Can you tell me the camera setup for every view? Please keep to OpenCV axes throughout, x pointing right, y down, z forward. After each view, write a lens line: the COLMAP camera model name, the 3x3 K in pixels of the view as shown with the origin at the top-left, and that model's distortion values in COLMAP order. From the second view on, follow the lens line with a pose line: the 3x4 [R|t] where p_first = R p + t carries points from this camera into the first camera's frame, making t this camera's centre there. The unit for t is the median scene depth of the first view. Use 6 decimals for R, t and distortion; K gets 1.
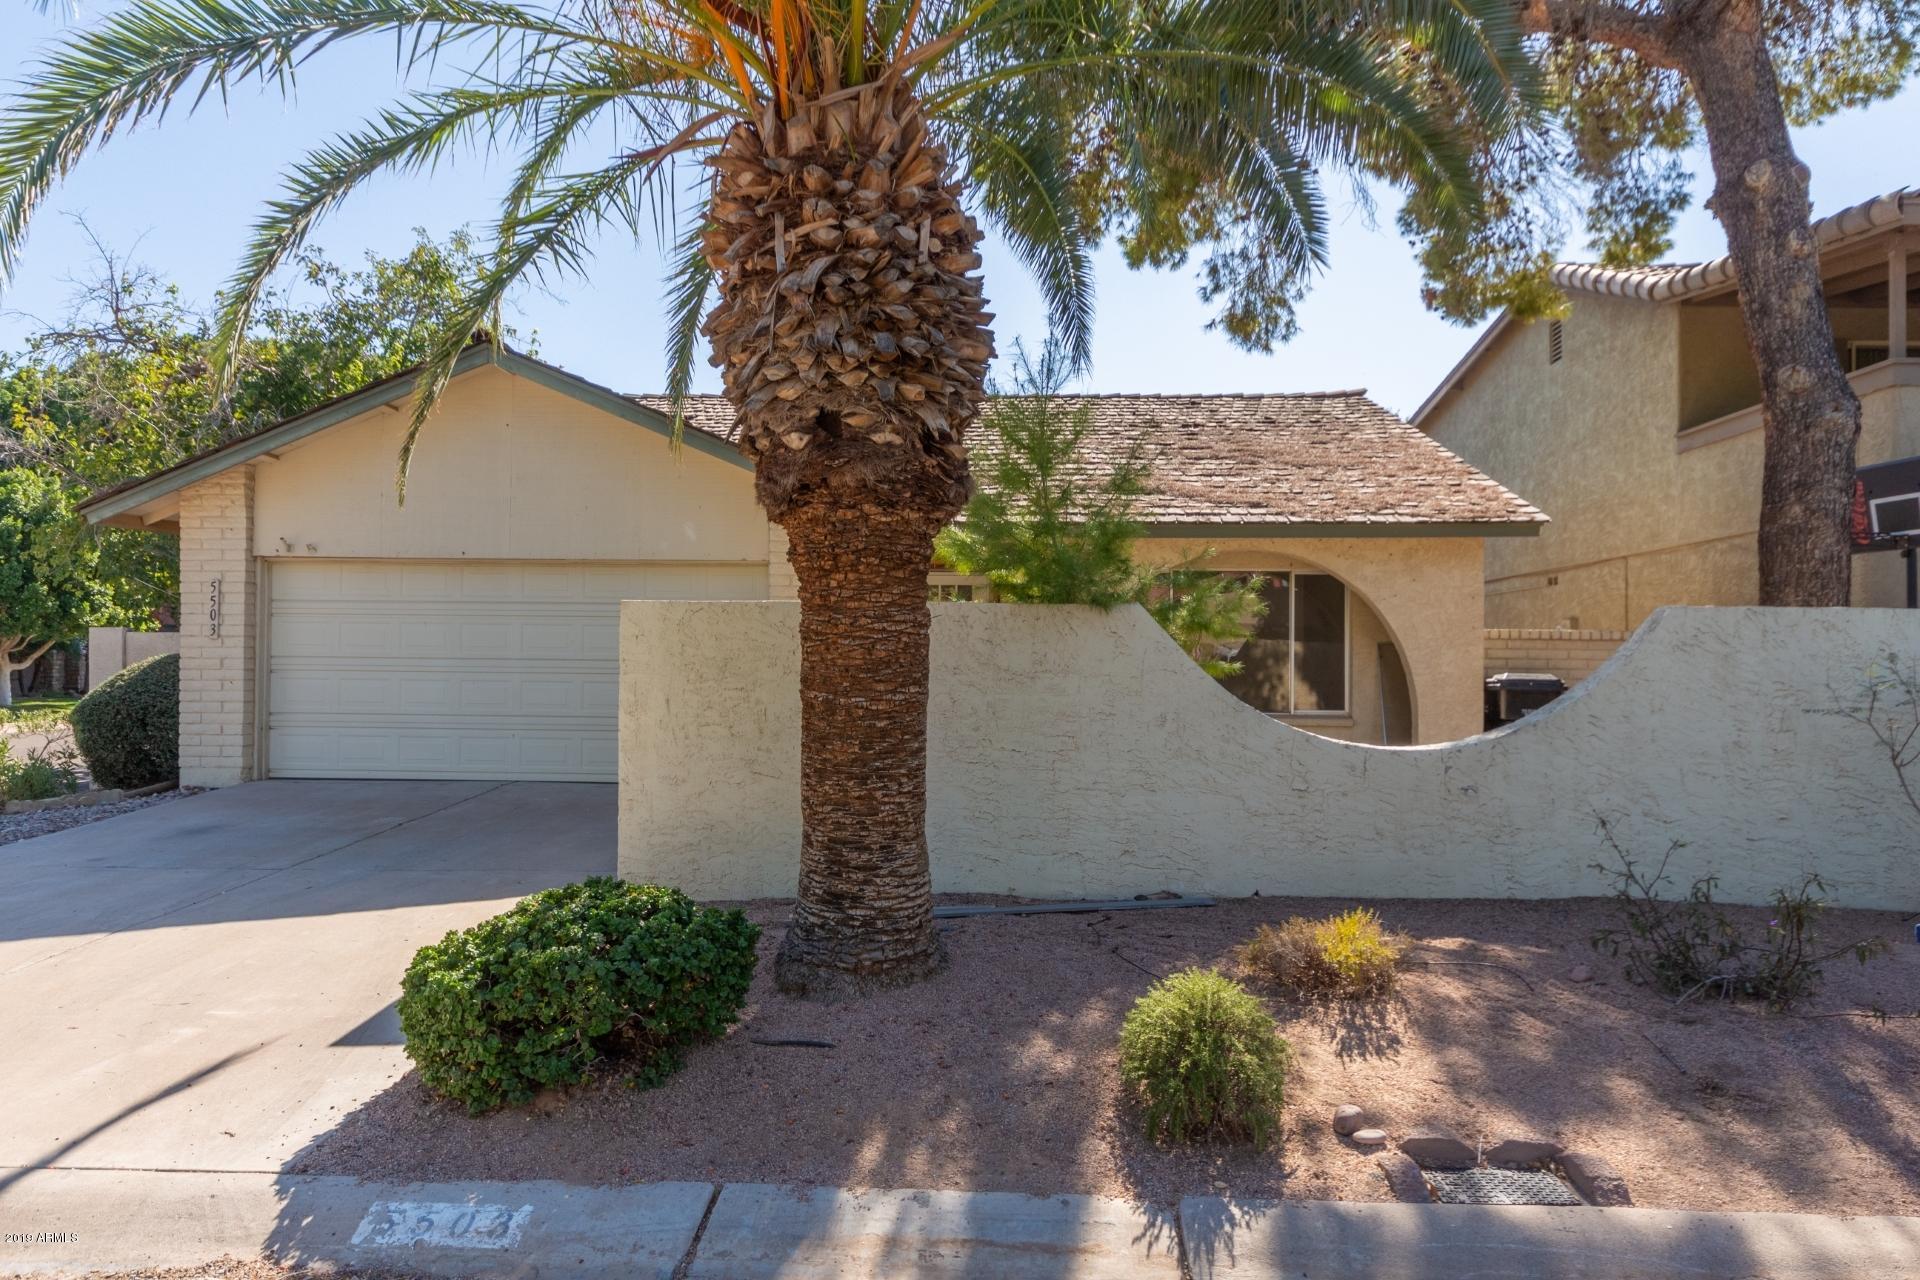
lens RADIAL K [[1197.4, 0, 958.9], [0, 1197.4, 637.1], [0, 0, 1]] dist [0.009562, 0.001456]
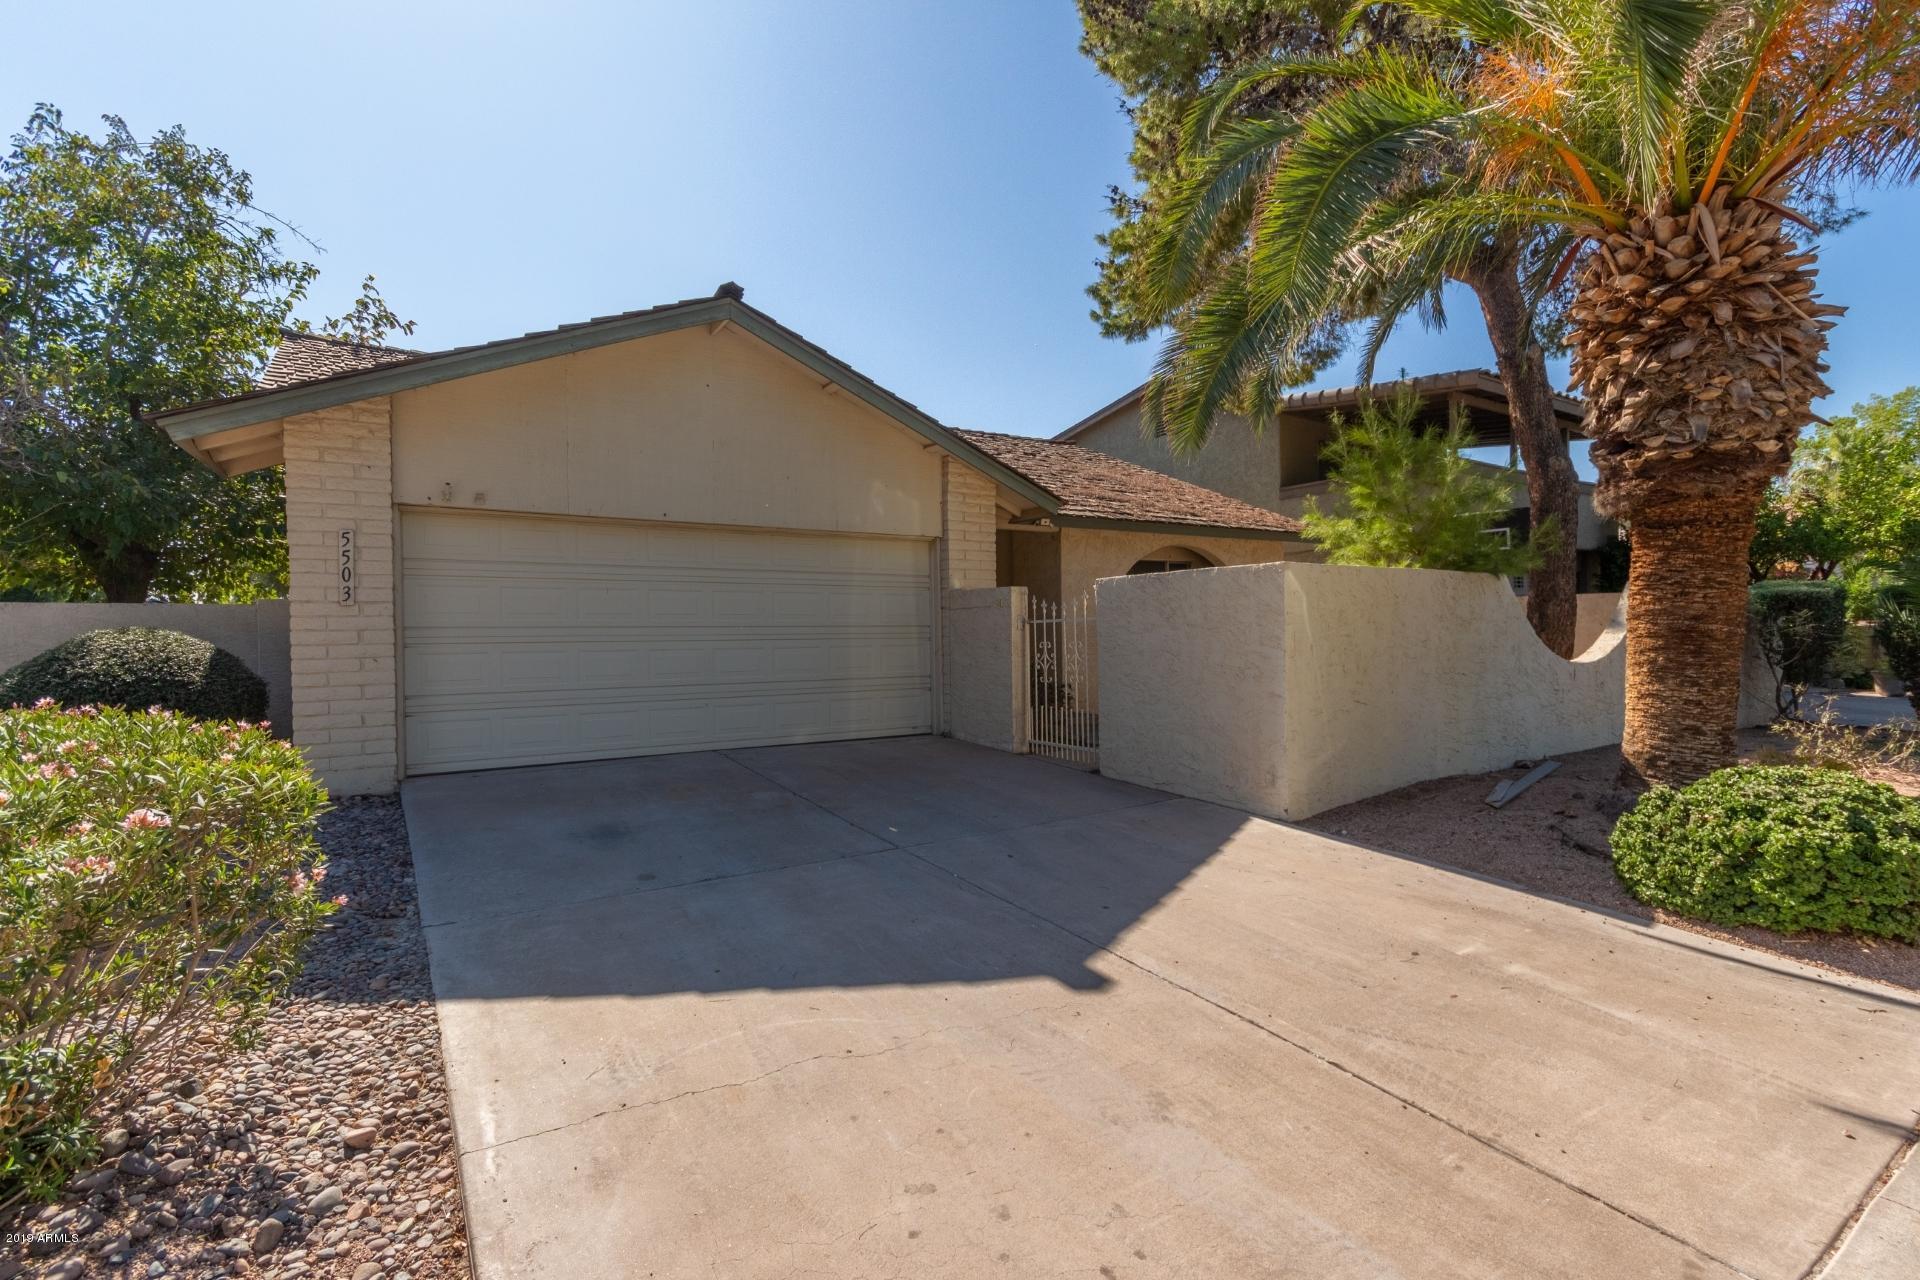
lens RADIAL K [[872.8, 0, 958.4], [0, 872.8, 632.8], [0, 0, 1]] dist [-0.003209, -0.000094]
pose [[0.799069, -0.021835, 0.600843, -0.640034], [0.009581, 0.999676, 0.023586, 0.009323], [-0.601163, -0.013090, 0.799019, 0.306711]]
